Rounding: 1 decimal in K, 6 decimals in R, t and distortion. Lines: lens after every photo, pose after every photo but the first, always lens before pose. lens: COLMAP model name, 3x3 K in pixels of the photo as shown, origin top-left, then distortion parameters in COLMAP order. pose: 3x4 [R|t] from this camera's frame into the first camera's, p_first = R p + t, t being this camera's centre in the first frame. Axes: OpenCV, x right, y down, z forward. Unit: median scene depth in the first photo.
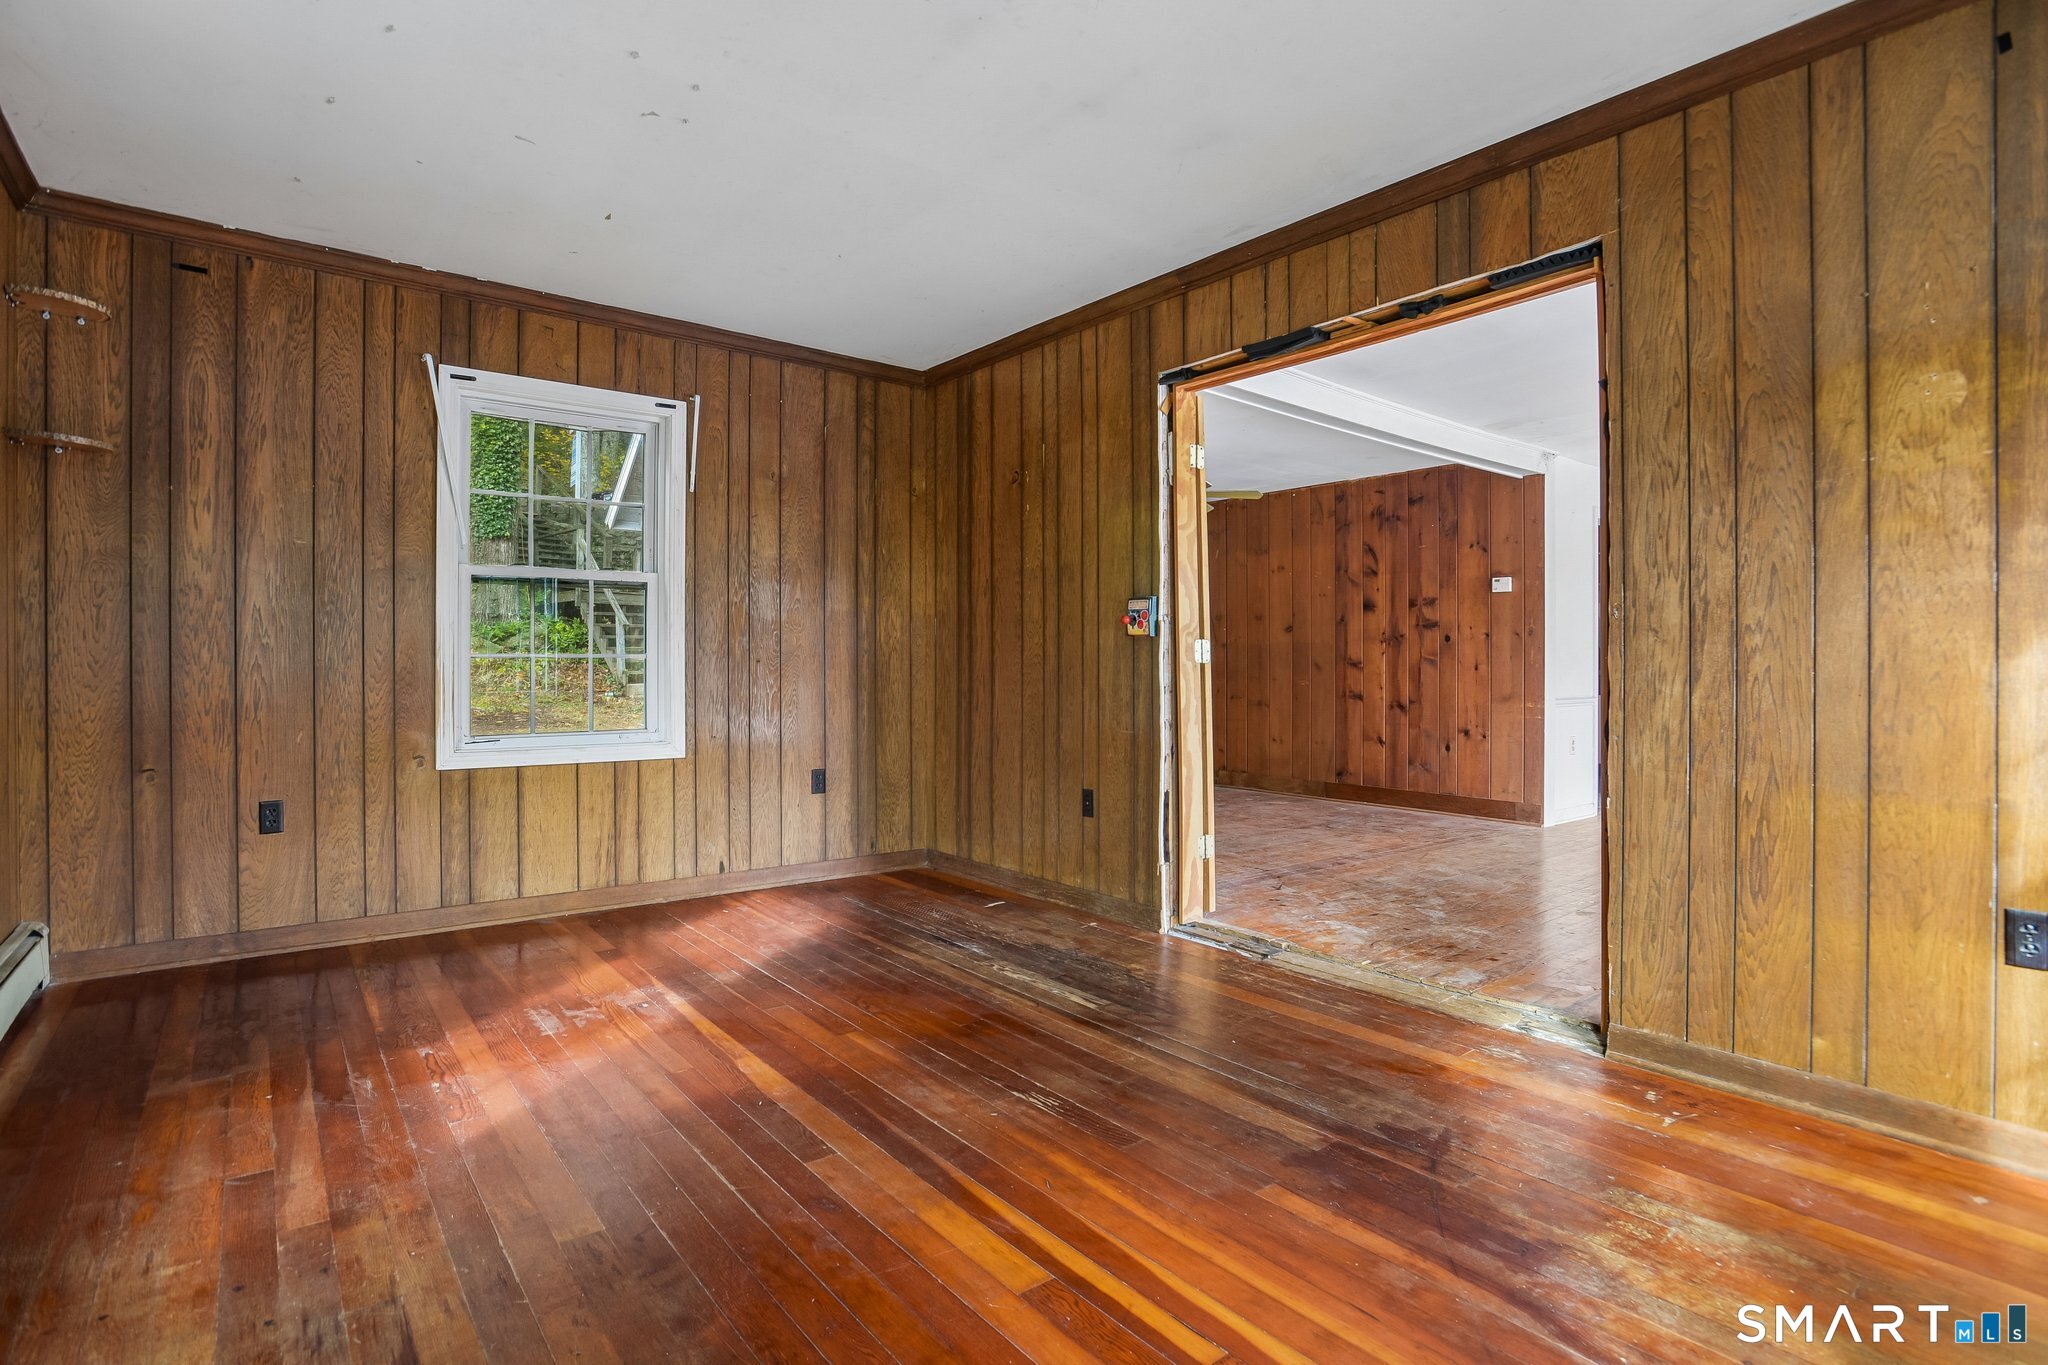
lens RADIAL K [[993.3, 0, 1018.3], [0, 993.3, 670.6], [0, 0, 1]] dist [-0.047712, 0.013117]
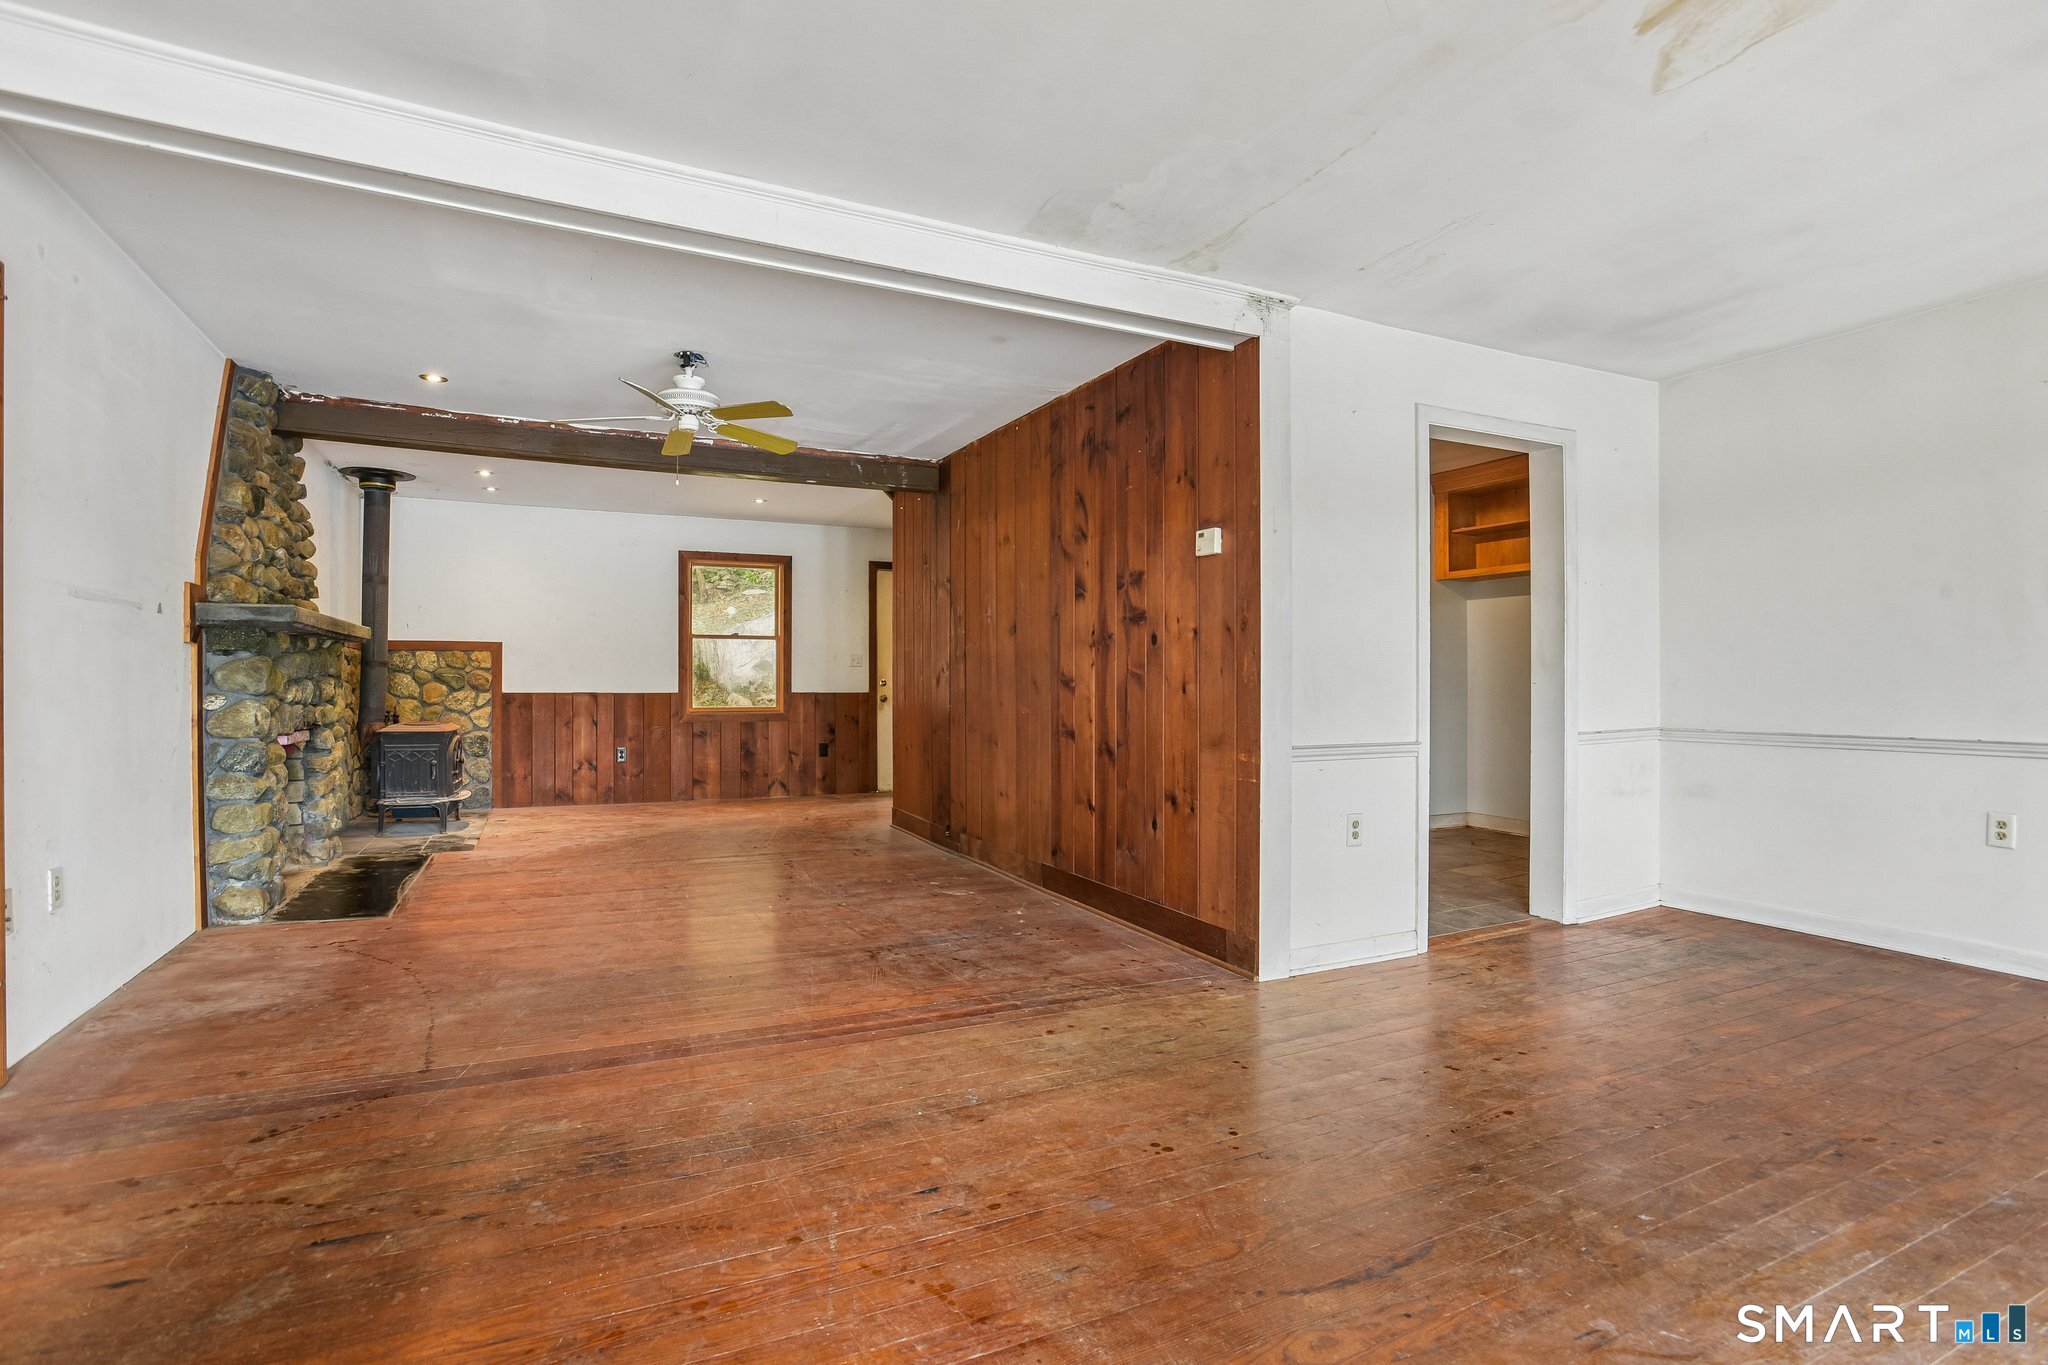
lens RADIAL K [[993.3, 0, 1014.3], [0, 993.3, 673.7], [0, 0, 1]] dist [-0.047712, 0.013117]
pose [[0.973257, 0.002715, -0.229701, 0.474718], [-0.006330, 0.999867, -0.015002, -0.002225], [0.229630, 0.016055, 0.973146, 0.388135]]
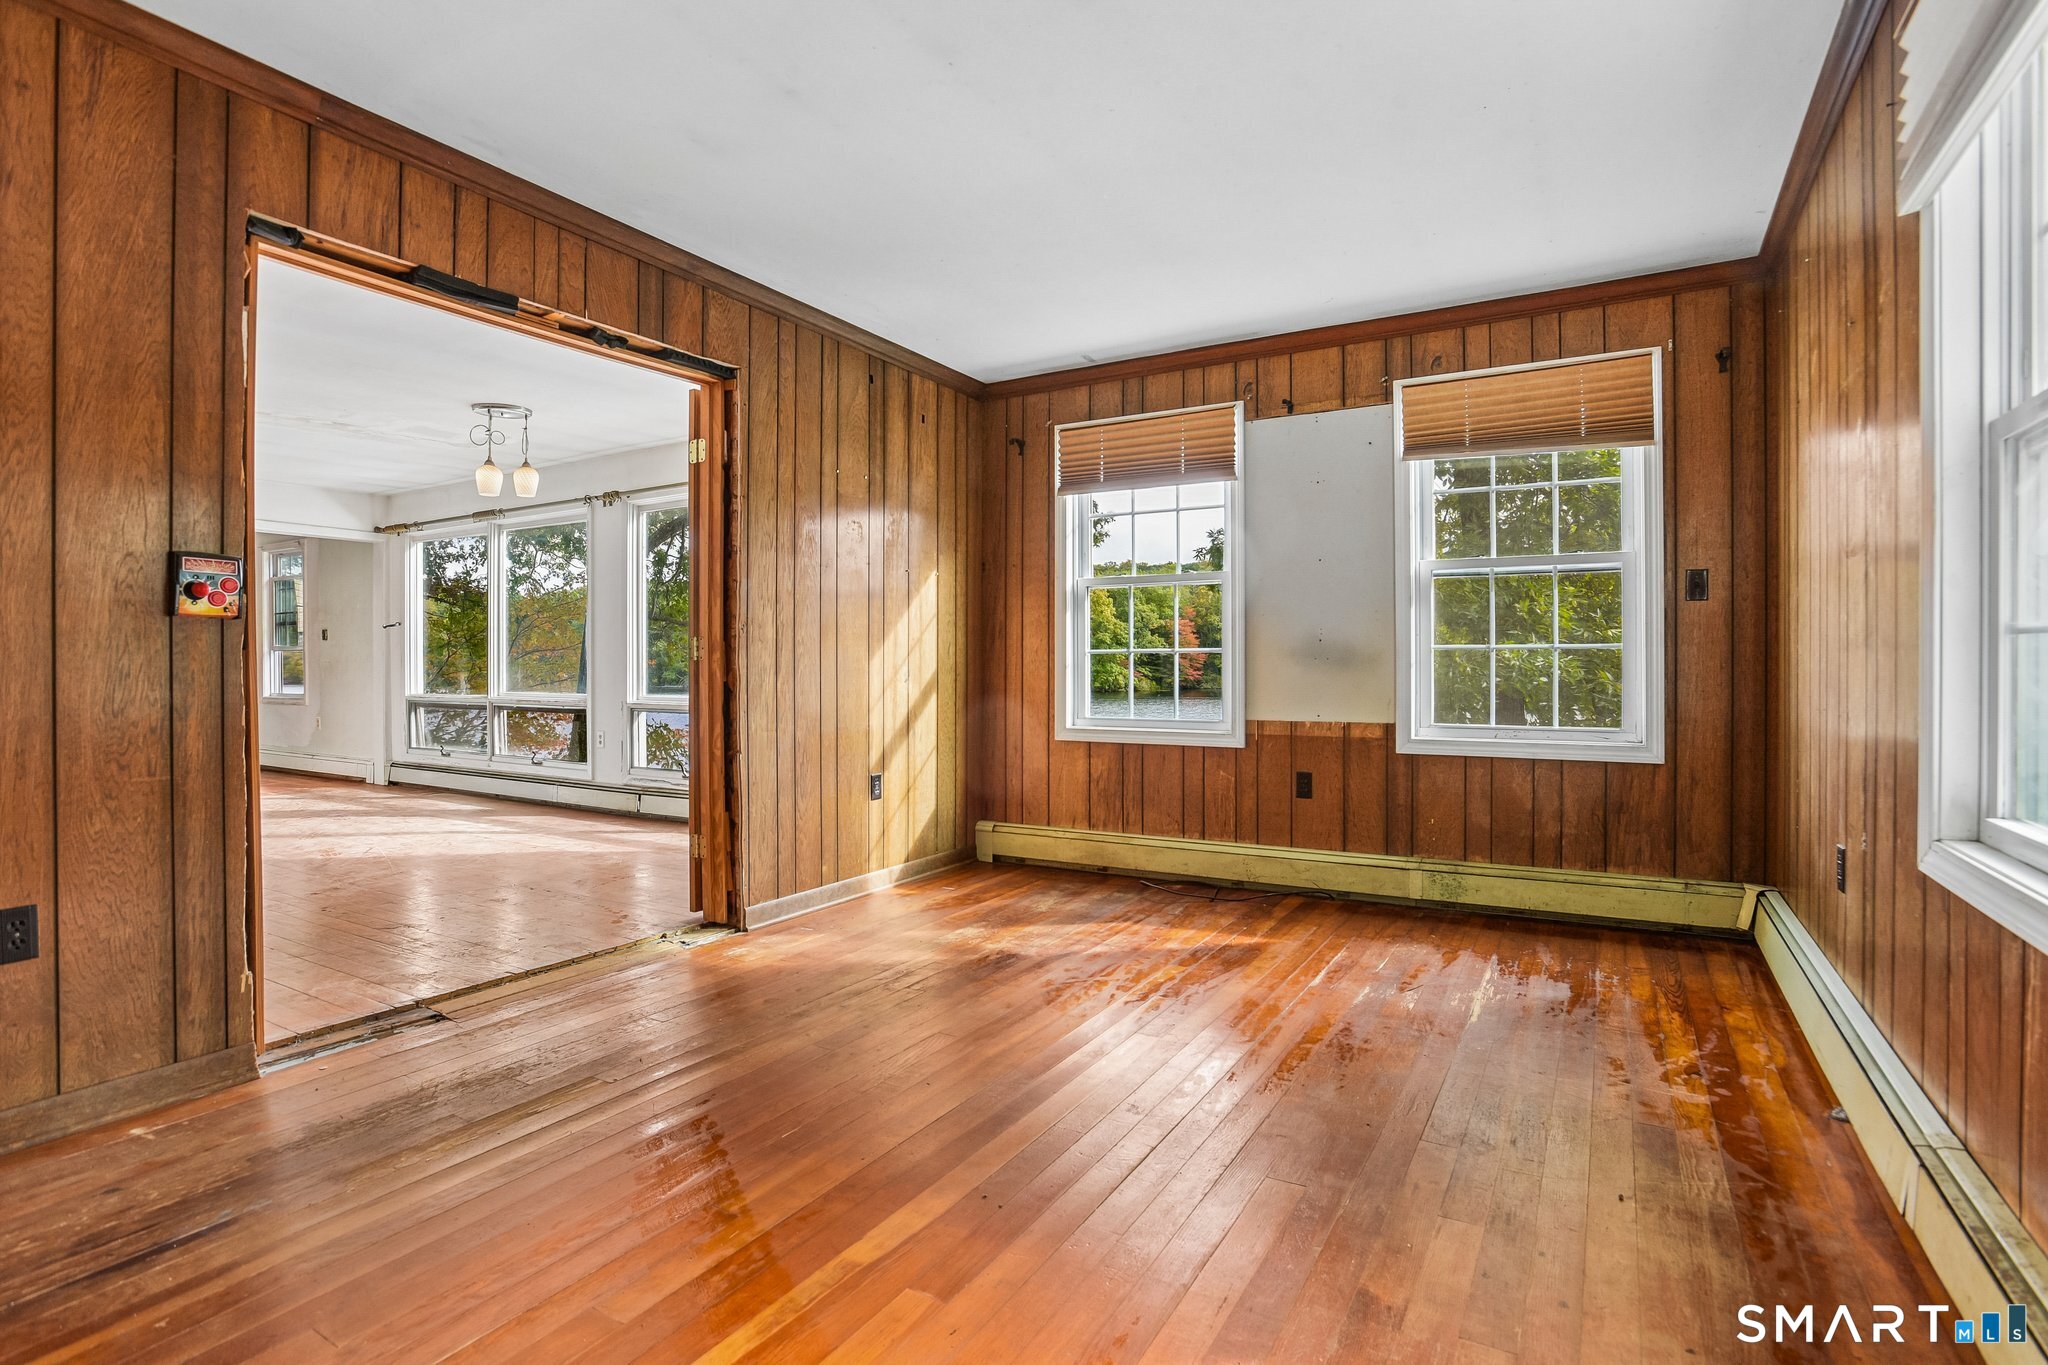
lens RADIAL K [[993.3, 0, 1019.4], [0, 993.3, 670.0], [0, 0, 1]] dist [-0.047712, 0.013117]
pose [[-0.342729, -0.001033, 0.939434, -0.780918], [0.011627, 0.999918, 0.005341, 0.001098], [-0.939362, 0.012753, -0.342689, 0.941085]]
